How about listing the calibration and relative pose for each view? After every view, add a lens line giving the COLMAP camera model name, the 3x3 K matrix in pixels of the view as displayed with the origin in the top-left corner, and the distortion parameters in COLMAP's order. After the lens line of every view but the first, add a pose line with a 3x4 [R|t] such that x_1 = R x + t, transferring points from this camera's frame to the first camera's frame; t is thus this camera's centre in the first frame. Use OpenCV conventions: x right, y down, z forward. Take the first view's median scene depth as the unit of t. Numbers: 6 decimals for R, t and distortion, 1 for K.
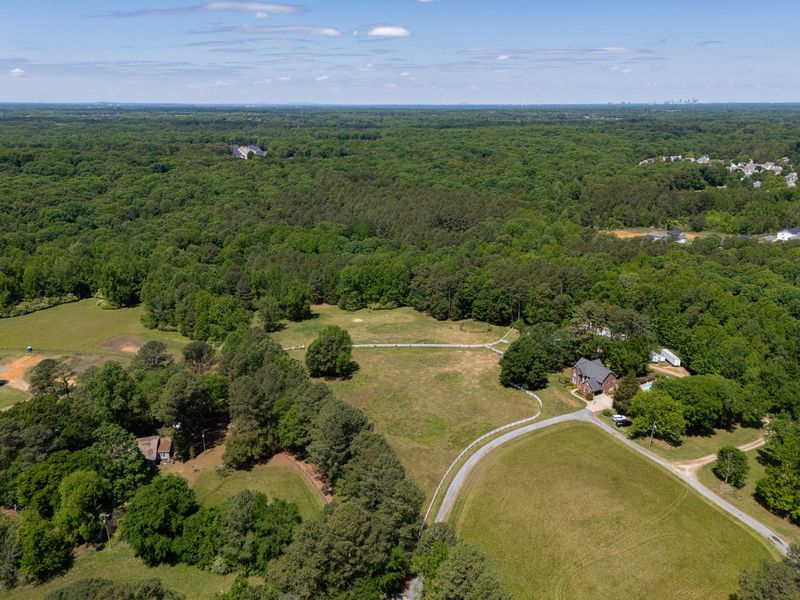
lens RADIAL K [[606.2, 0, 400.0], [0, 606.2, 300.0], [0, 0, 1]] dist [-0.014525, 0.001793]
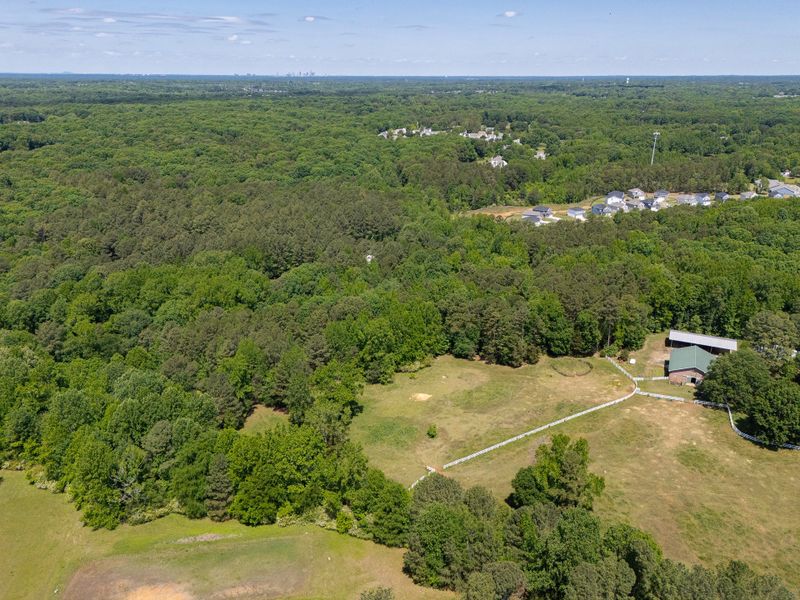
lens RADIAL K [[606.2, 0, 400.0], [0, 606.2, 300.0], [0, 0, 1]] dist [-0.014525, 0.001793]
pose [[0.812433, -0.187065, 0.552231, -0.091520], [0.163697, 0.982221, 0.091895, -0.028644], [-0.559603, 0.015740, 0.828611, 0.093105]]
